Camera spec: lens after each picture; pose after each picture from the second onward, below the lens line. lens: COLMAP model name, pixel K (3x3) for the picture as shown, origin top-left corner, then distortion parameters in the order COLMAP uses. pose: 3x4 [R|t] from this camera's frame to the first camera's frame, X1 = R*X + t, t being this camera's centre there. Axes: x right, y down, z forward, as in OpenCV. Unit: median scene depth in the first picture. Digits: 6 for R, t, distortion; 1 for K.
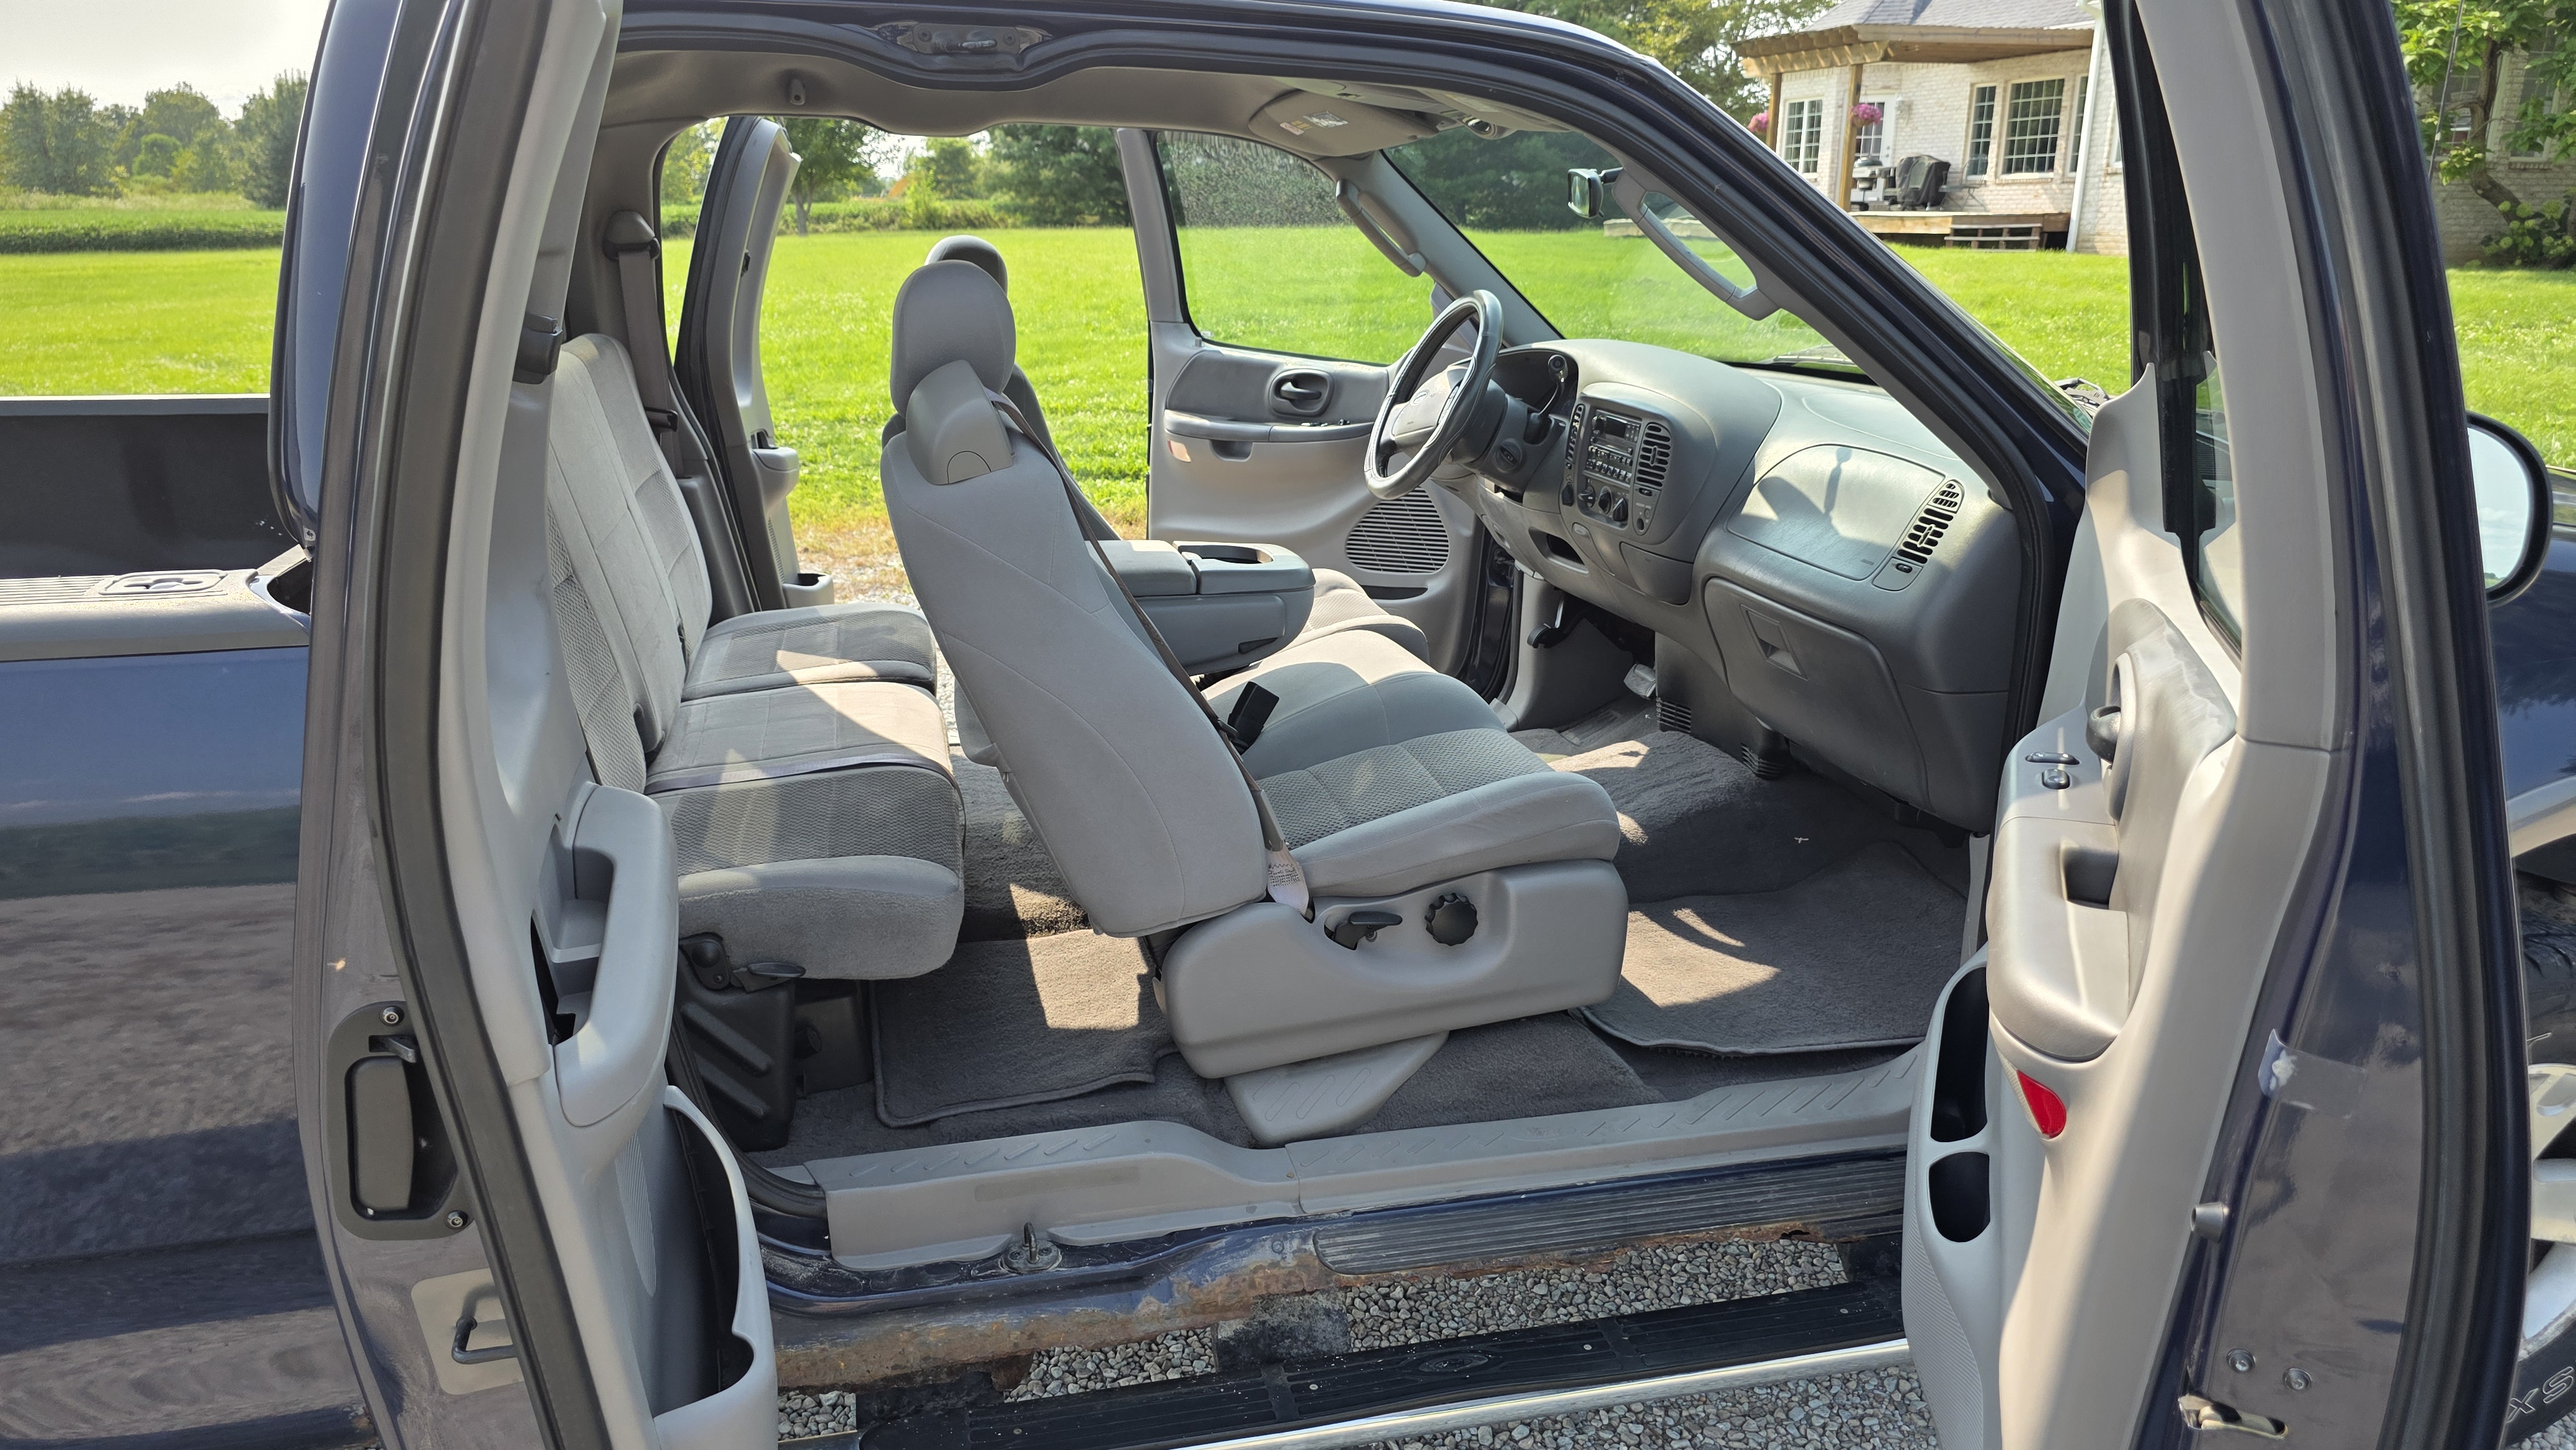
lens RADIAL K [[1704.5, 0, 1271.0], [0, 1704.5, 723.7], [0, 0, 1]] dist [0.069147, -0.064770]
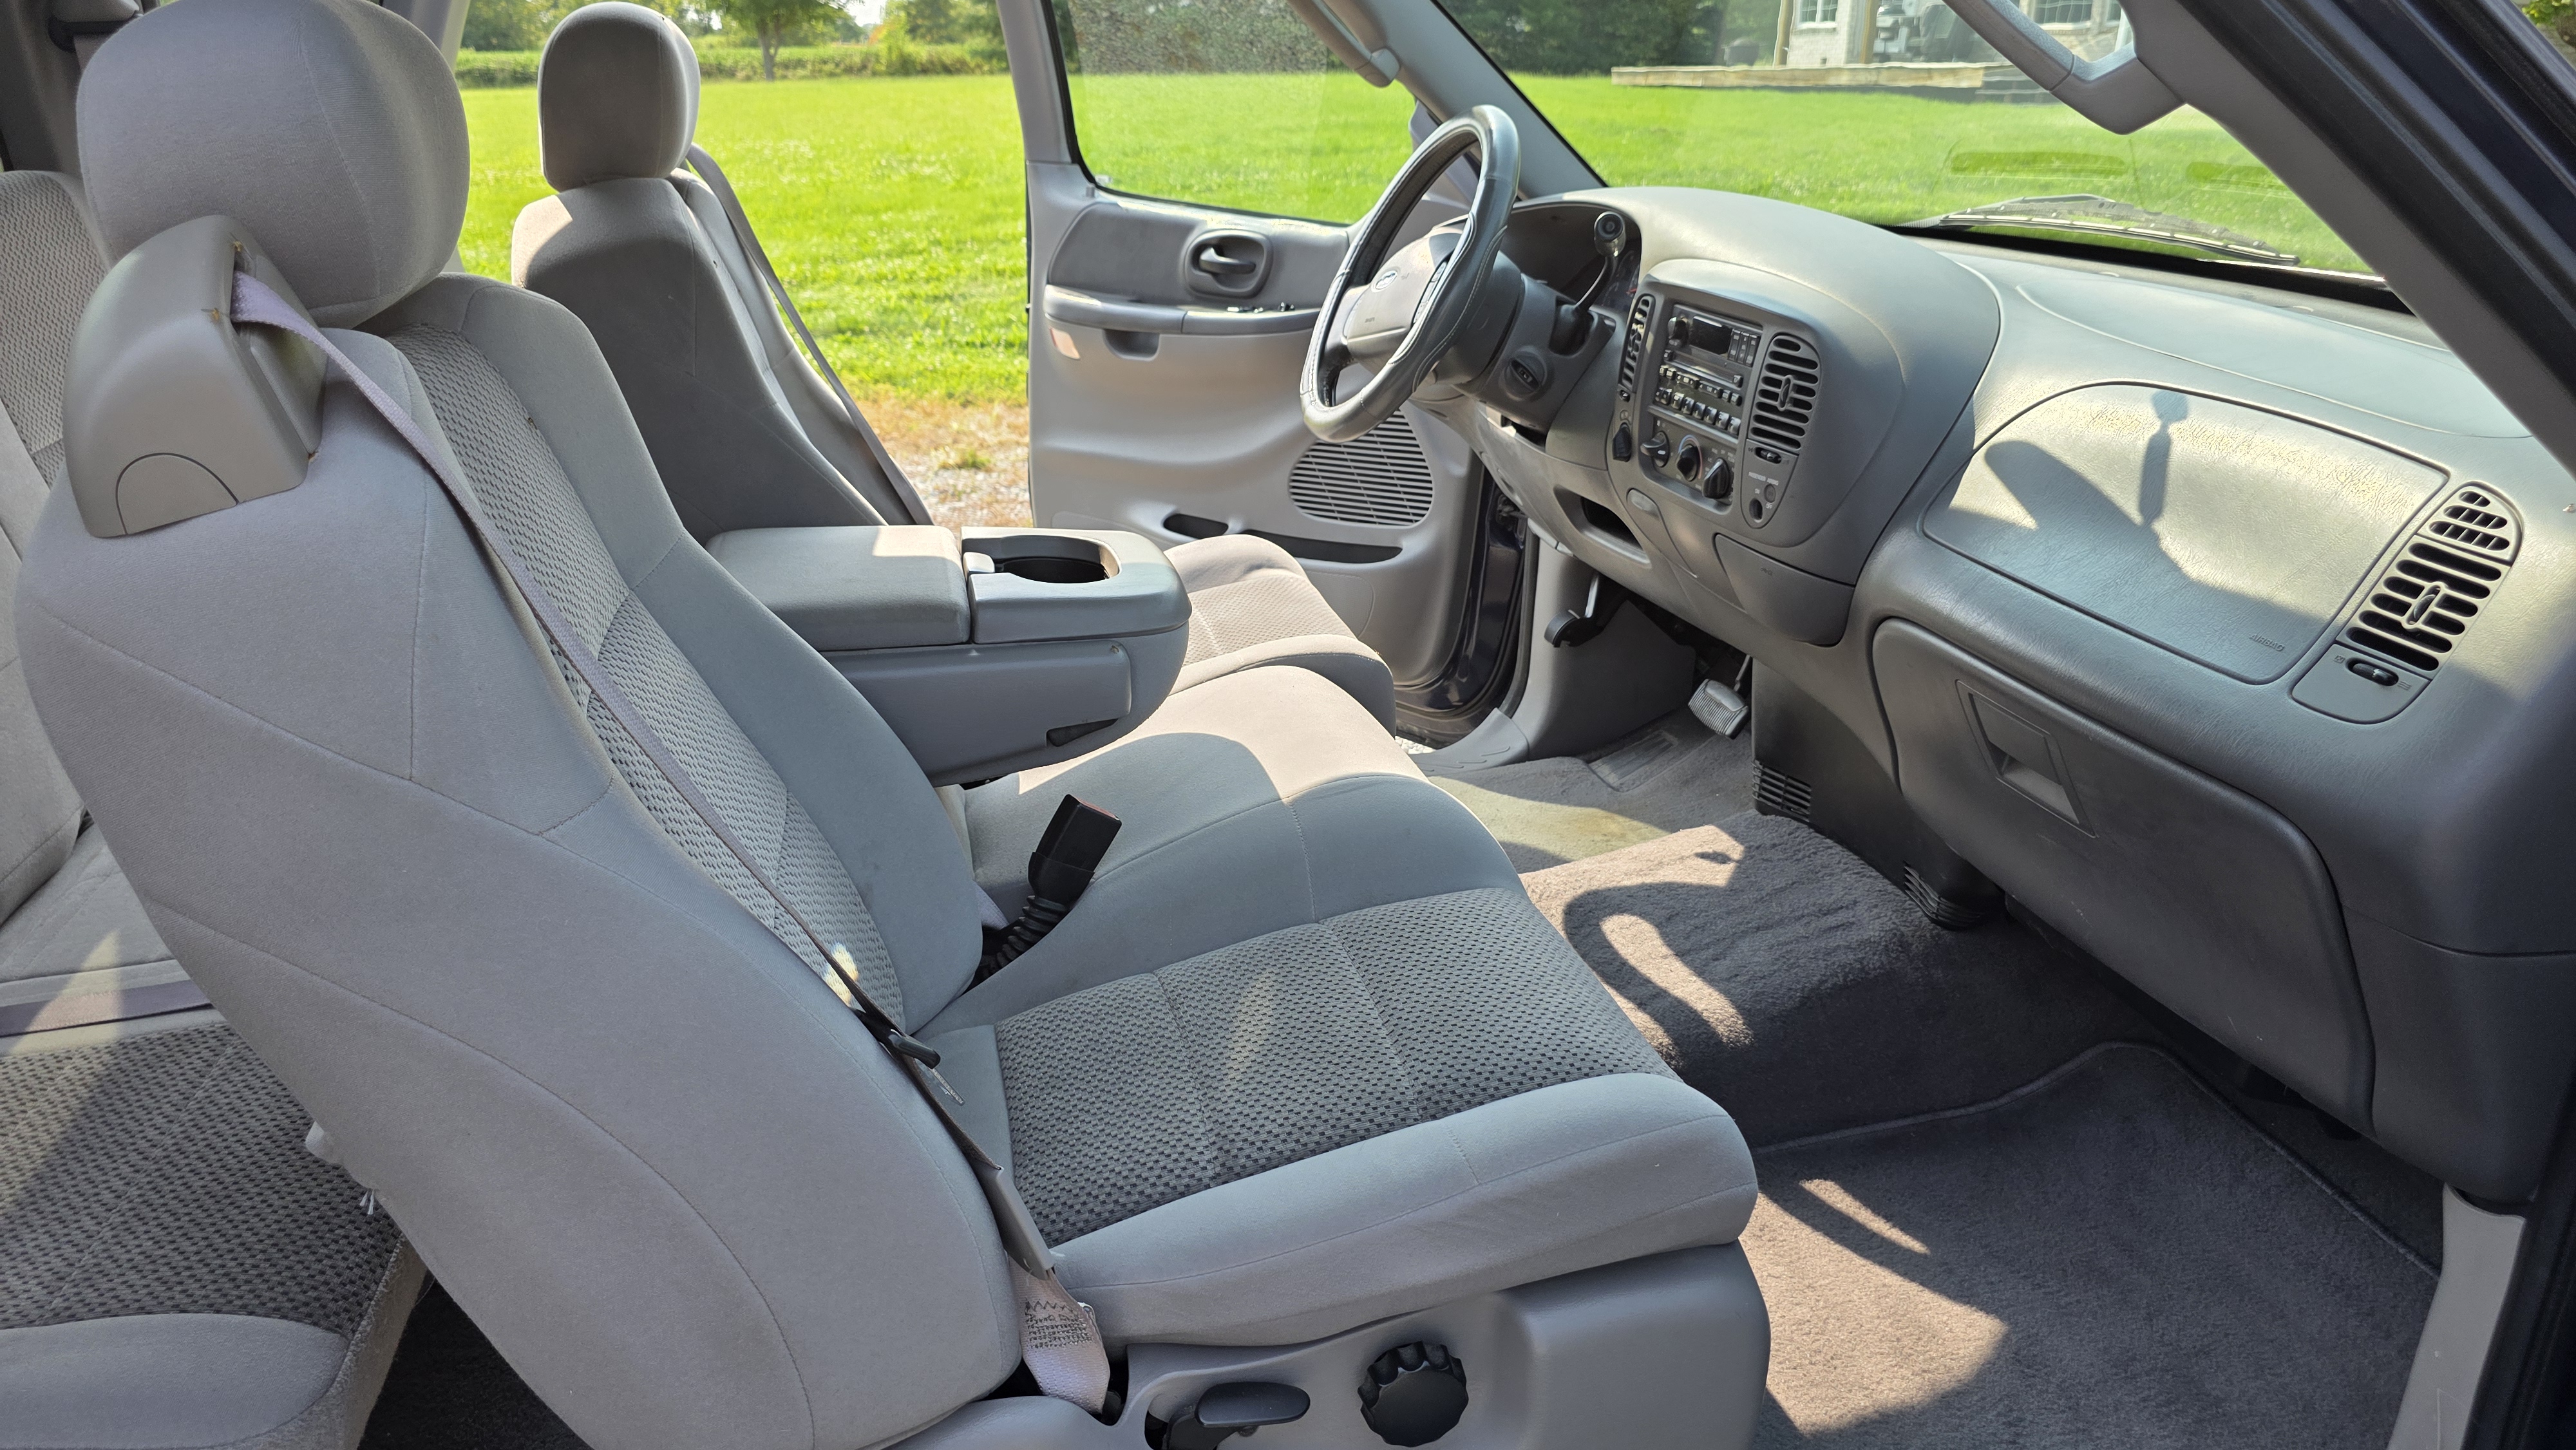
lens RADIAL K [[1746.6, 0, 1294.3], [0, 1746.6, 708.2], [0, 0, 1]] dist [0.054354, -0.057059]
pose [[0.999799, 0.003021, 0.019795, 0.040995], [-0.004264, 0.997999, 0.063083, -0.073184], [-0.019565, -0.063155, 0.997812, 0.345401]]
